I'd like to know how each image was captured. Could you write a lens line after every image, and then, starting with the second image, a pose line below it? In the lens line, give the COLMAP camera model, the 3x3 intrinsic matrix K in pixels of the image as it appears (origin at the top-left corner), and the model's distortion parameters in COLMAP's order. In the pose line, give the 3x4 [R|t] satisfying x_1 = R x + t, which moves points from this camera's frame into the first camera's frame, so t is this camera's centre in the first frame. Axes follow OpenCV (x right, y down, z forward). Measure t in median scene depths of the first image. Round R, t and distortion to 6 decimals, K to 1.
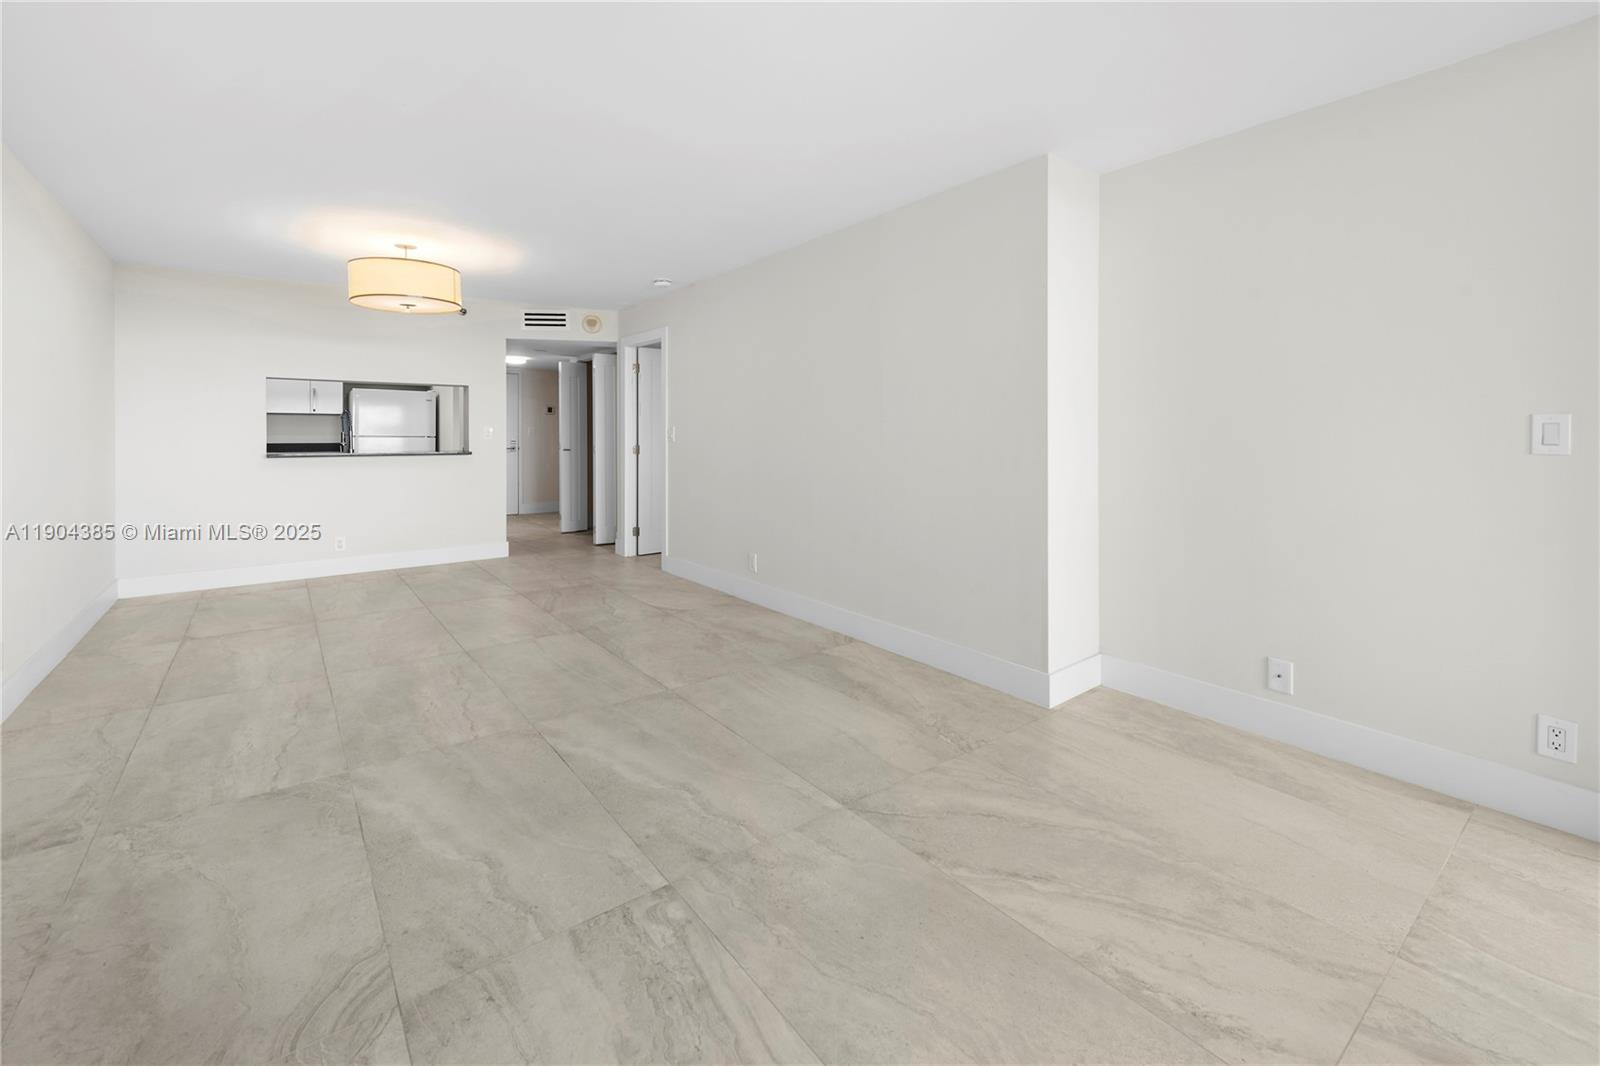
lens RADIAL K [[667.0, 0, 798.2], [0, 667.0, 441.1], [0, 0, 1]] dist [0.008713, -0.000798]
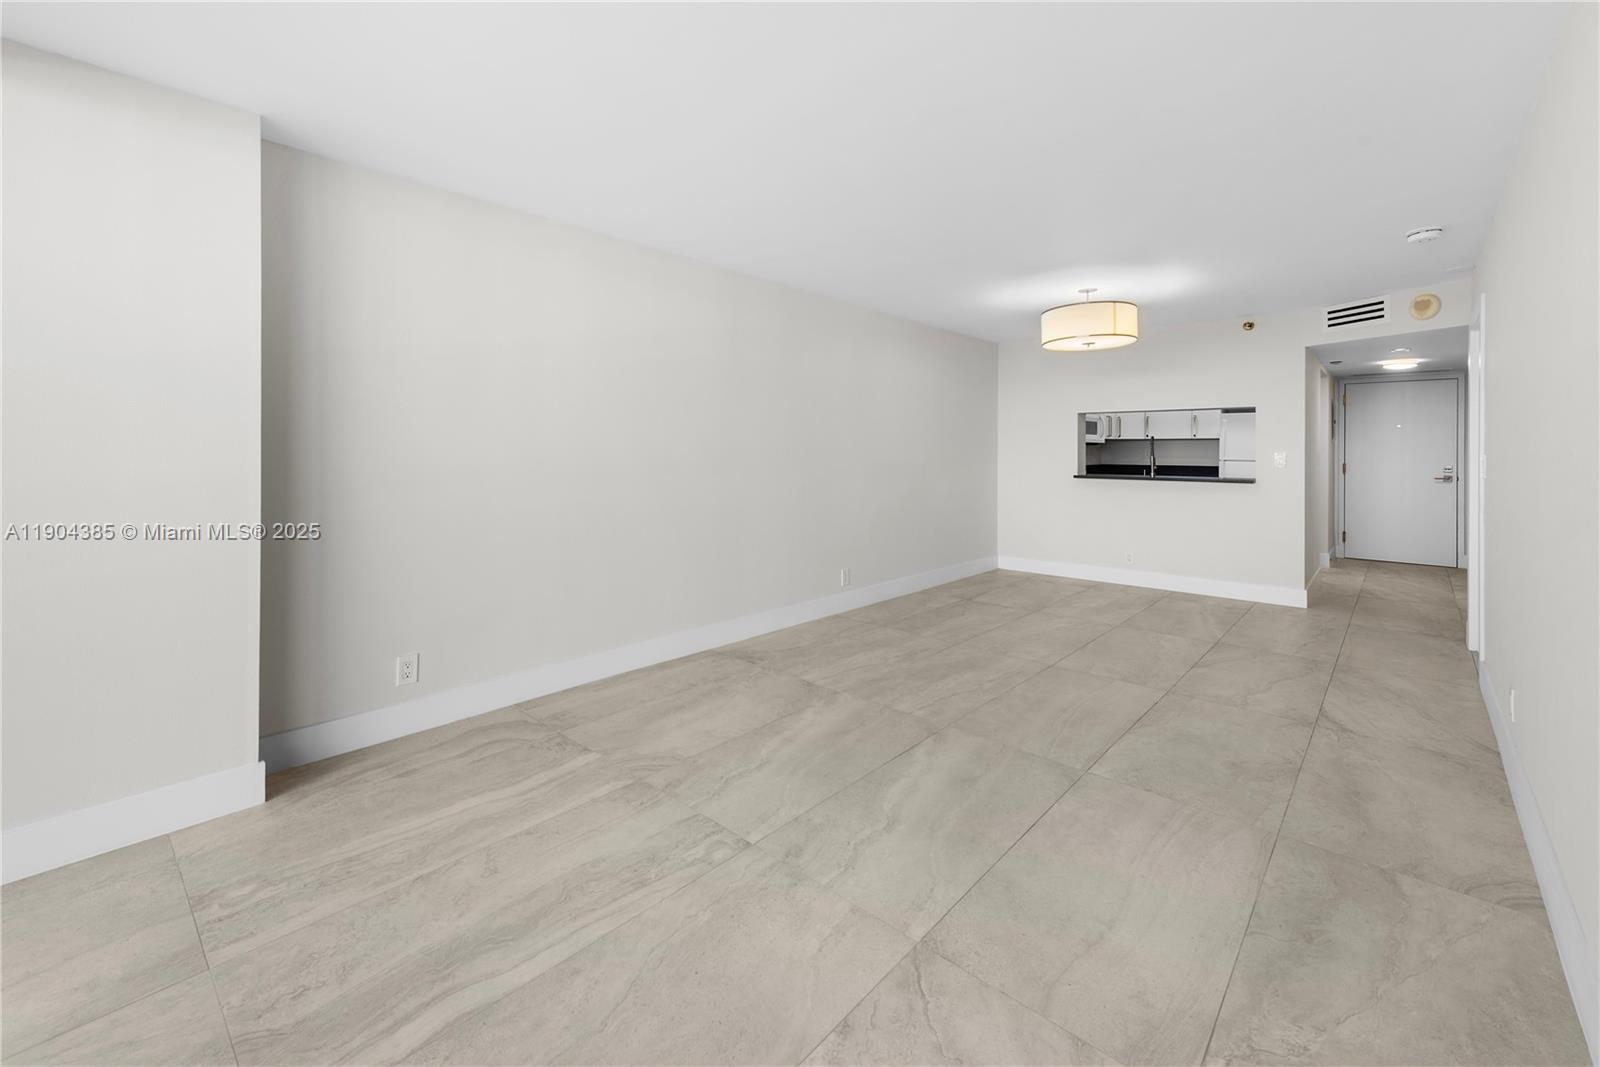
lens RADIAL K [[656.7, 0, 800.3], [0, 656.7, 466.9], [0, 0, 1]] dist [0.008231, -0.000322]
pose [[0.184204, 0.024346, -0.982586, 0.817167], [-0.014415, 0.999653, 0.022067, -0.039865], [0.982782, 0.010099, 0.184491, 0.719159]]
